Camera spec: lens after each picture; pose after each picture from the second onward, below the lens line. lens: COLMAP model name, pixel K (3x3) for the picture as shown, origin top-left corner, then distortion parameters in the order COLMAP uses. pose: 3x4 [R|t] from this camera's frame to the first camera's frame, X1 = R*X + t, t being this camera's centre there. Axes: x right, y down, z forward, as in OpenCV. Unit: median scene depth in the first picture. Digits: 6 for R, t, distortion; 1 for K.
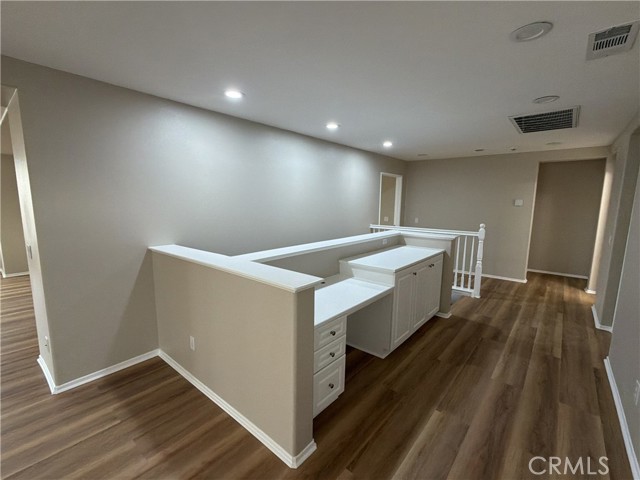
lens RADIAL K [[291.4, 0, 319.6], [0, 291.4, 242.1], [0, 0, 1]] dist [0.002730, -0.000895]
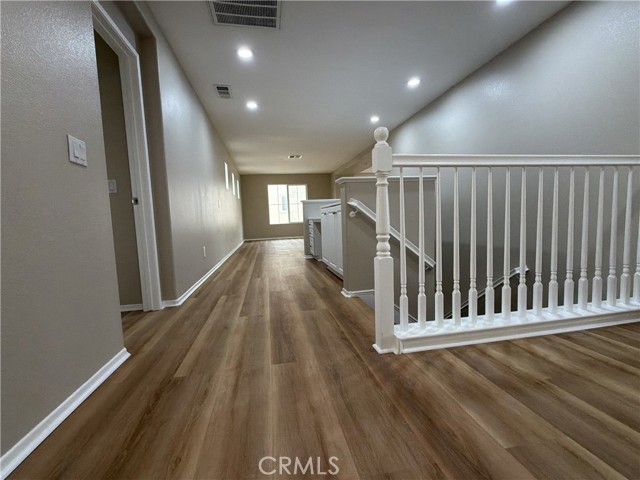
lens RADIAL K [[291.4, 0, 319.6], [0, 291.4, 242.1], [0, 0, 1]] dist [0.002730, -0.000895]
pose [[-0.636579, 0.080790, -0.766968, 1.062371], [-0.080070, 0.982200, 0.169919, 0.016193], [0.767044, 0.169578, -0.618779, 1.436103]]
